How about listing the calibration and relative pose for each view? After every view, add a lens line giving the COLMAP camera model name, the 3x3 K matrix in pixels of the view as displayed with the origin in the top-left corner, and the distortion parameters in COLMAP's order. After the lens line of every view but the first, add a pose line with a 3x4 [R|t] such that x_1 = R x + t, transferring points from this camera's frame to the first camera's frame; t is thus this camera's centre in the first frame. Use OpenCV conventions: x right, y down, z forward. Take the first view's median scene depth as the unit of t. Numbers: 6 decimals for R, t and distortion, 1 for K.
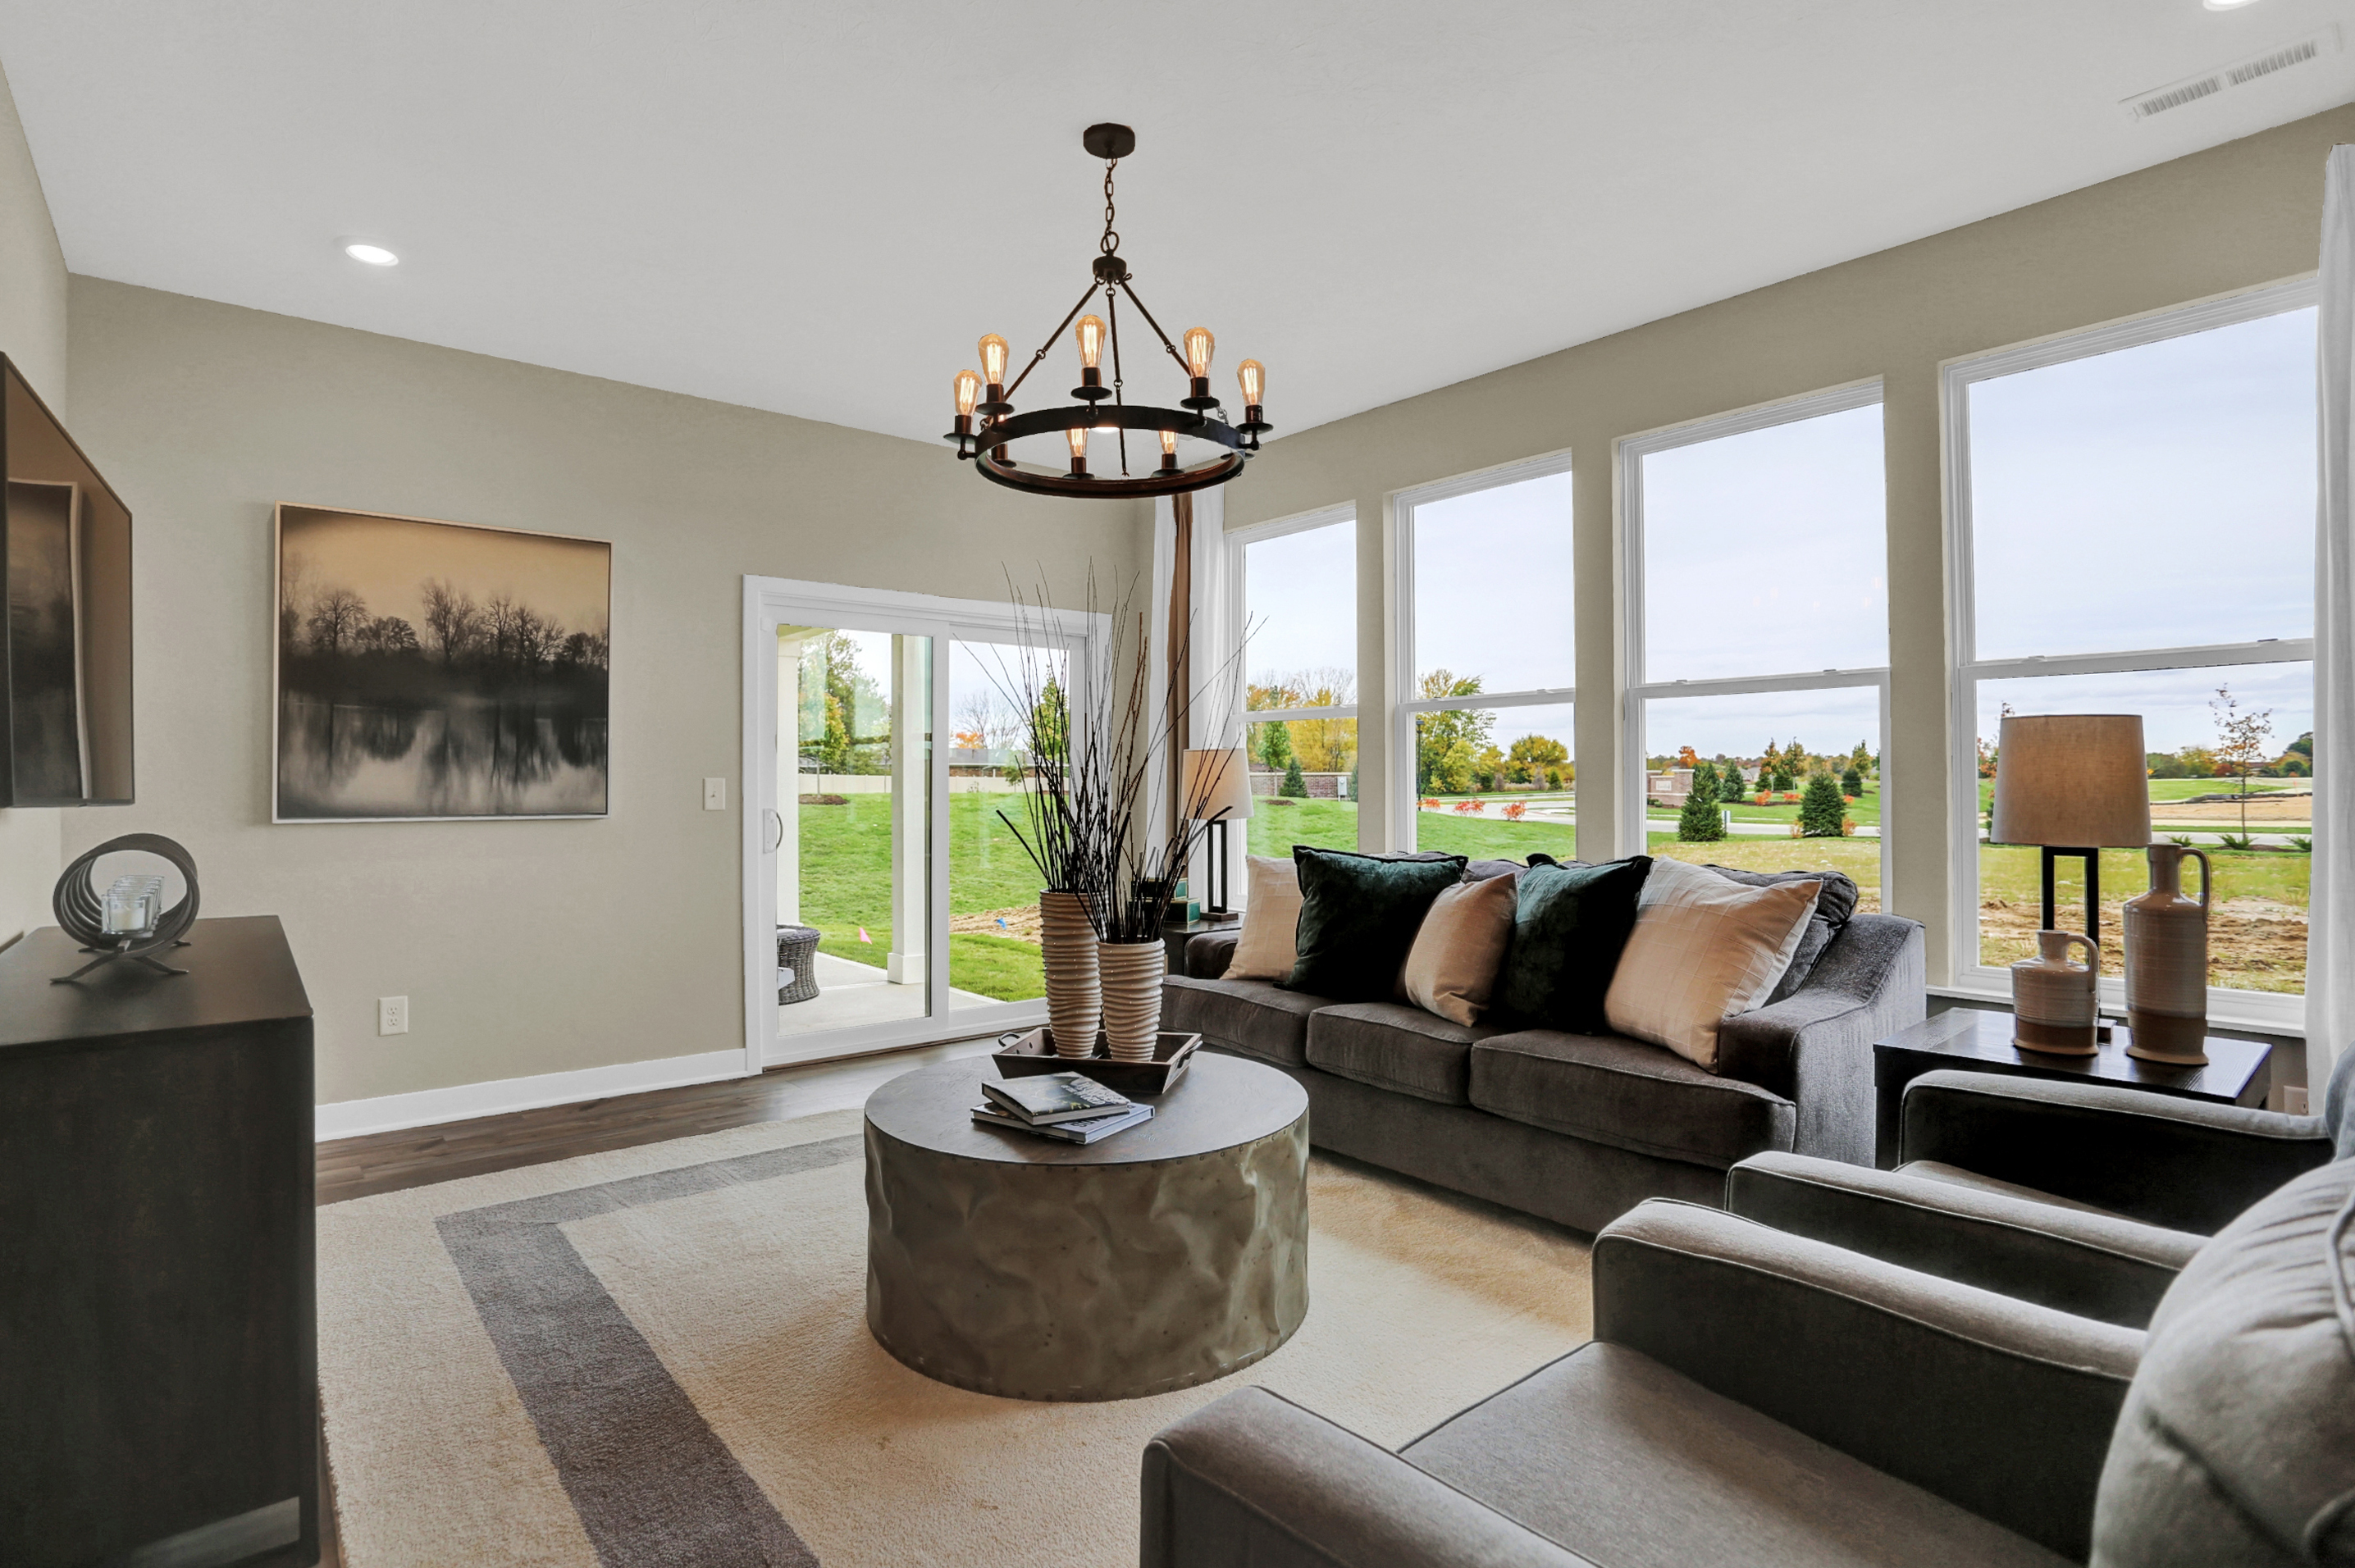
lens RADIAL K [[1257.4, 0, 1177.5], [0, 1257.4, 784.0], [0, 0, 1]] dist [-0.001248, -0.000142]
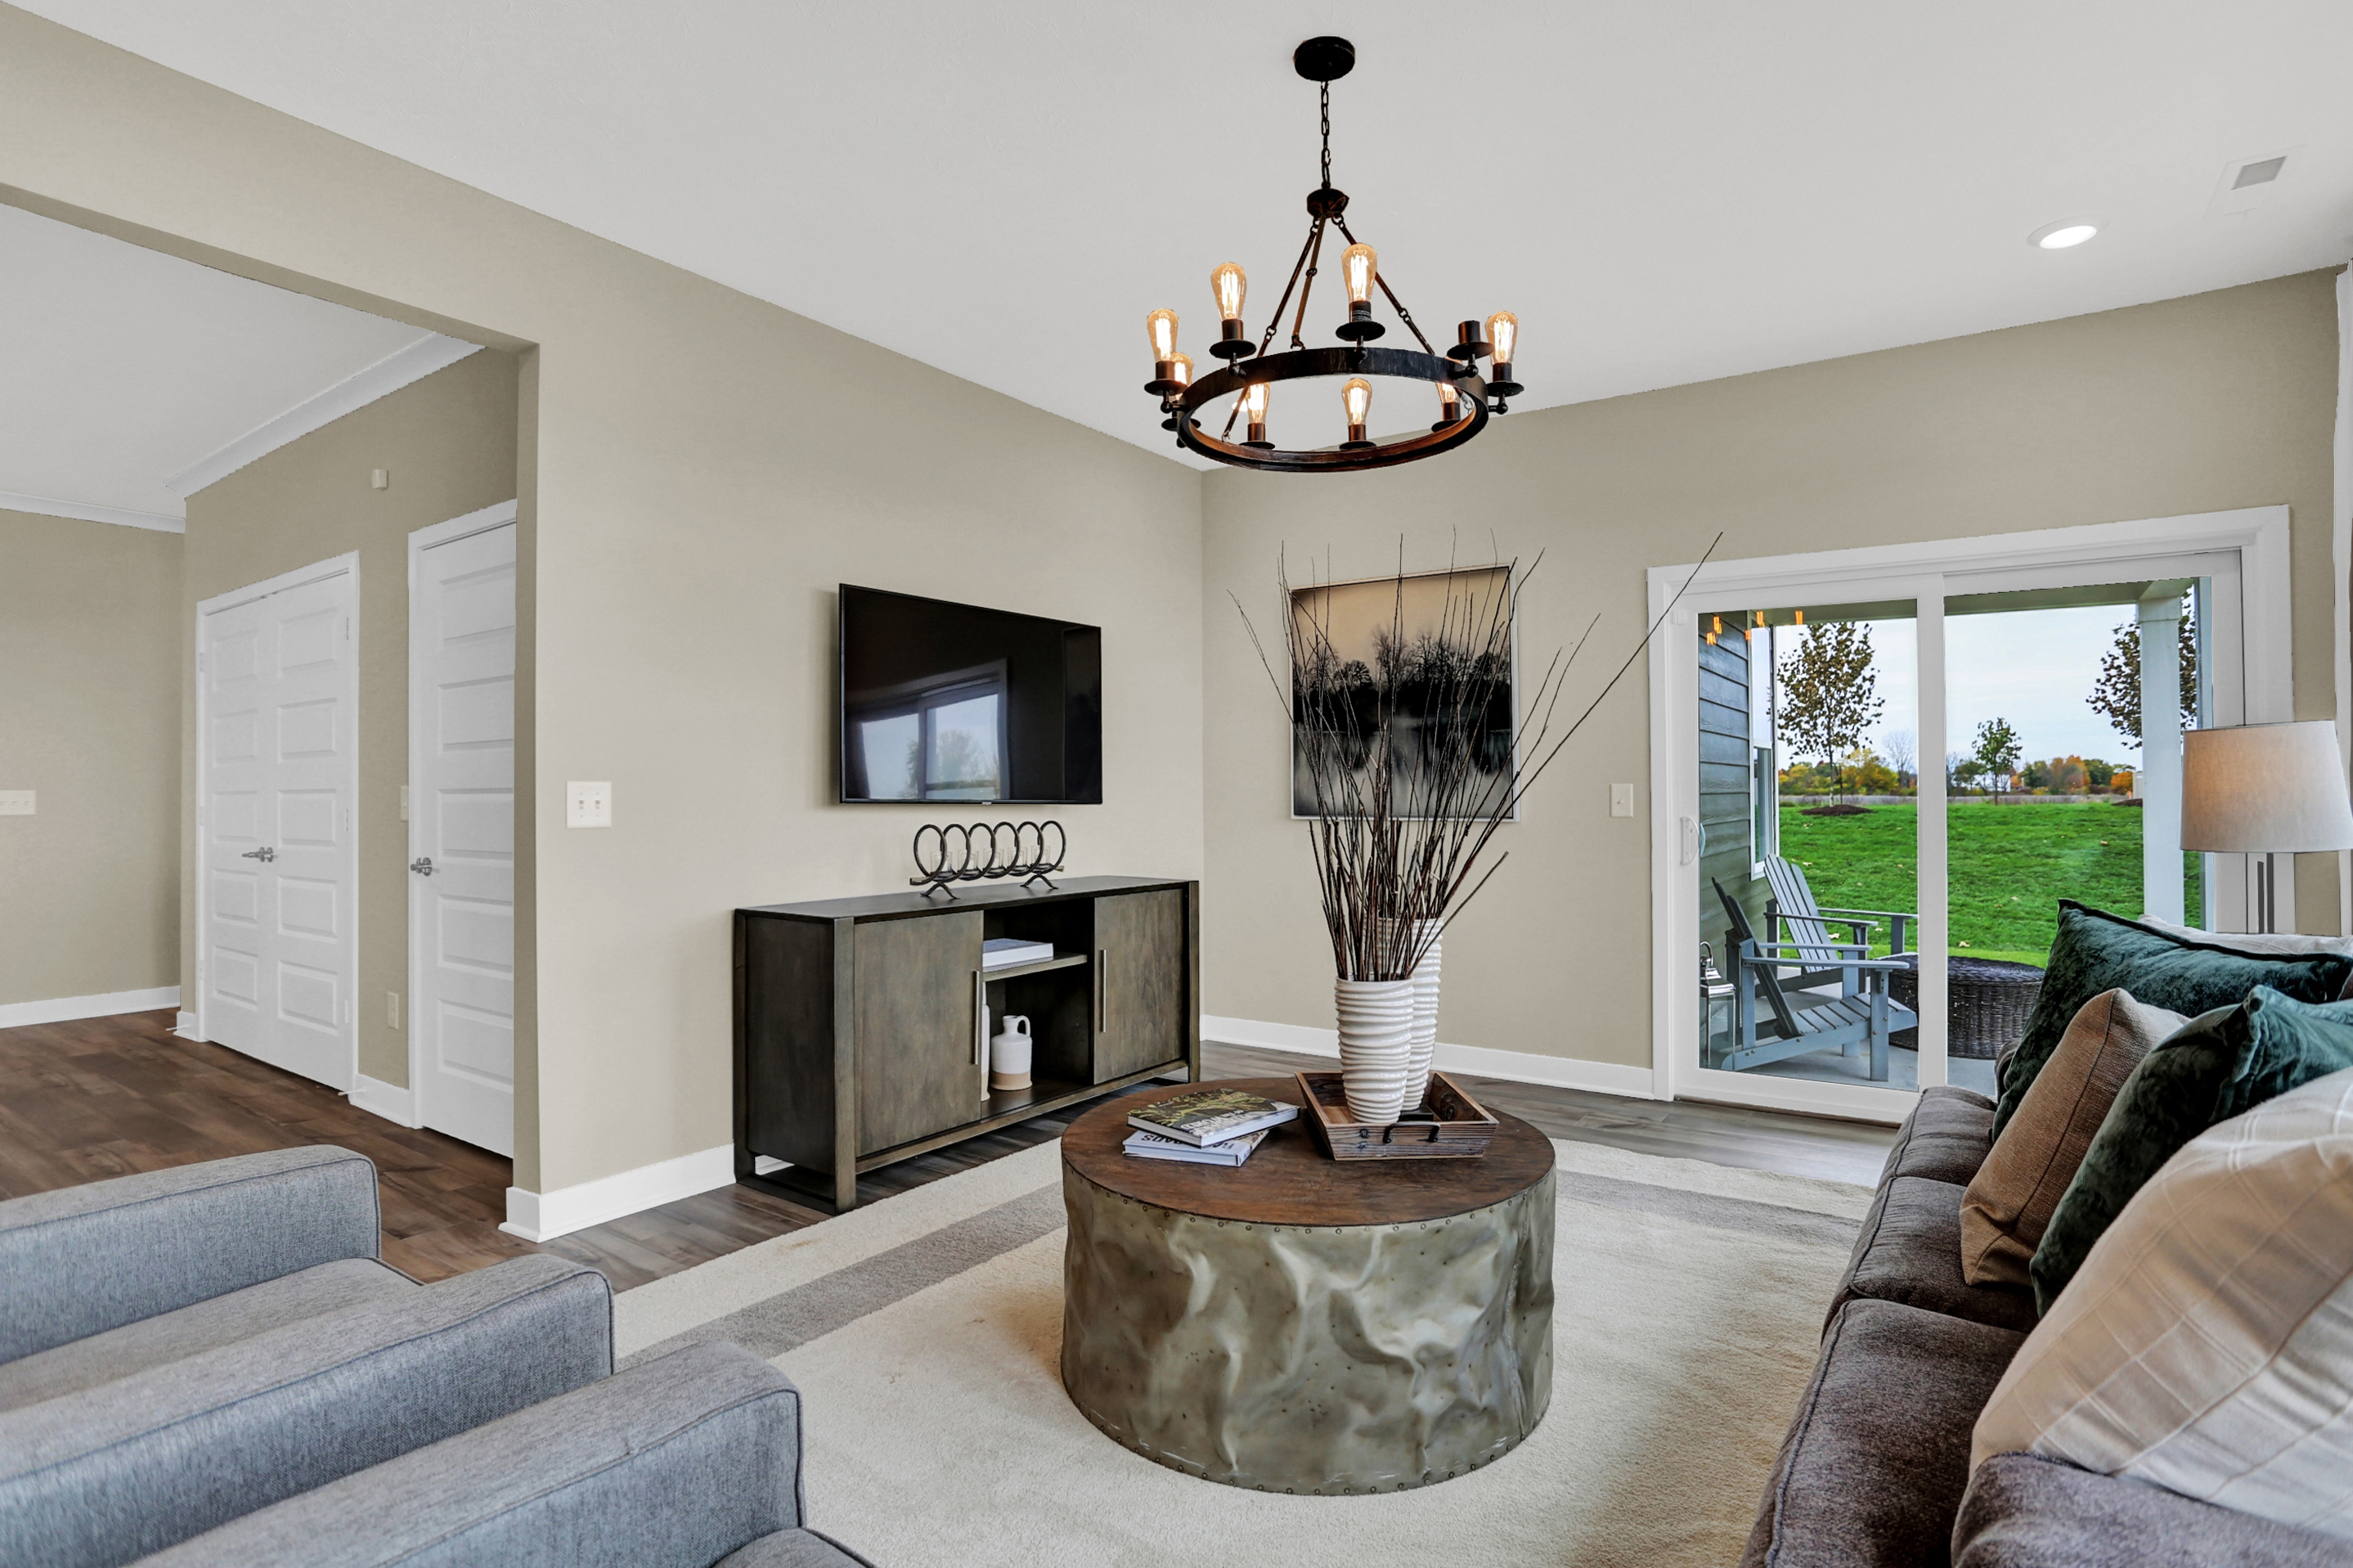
lens RADIAL K [[1256.5, 0, 1176.5], [0, 1256.5, 784.0], [0, 0, 1]] dist [-0.001248, -0.000142]
pose [[0.265917, -0.005906, -0.963978, 0.559104], [0.002253, 0.999982, -0.005505, -0.000152], [0.963993, -0.000708, 0.265926, 0.486897]]
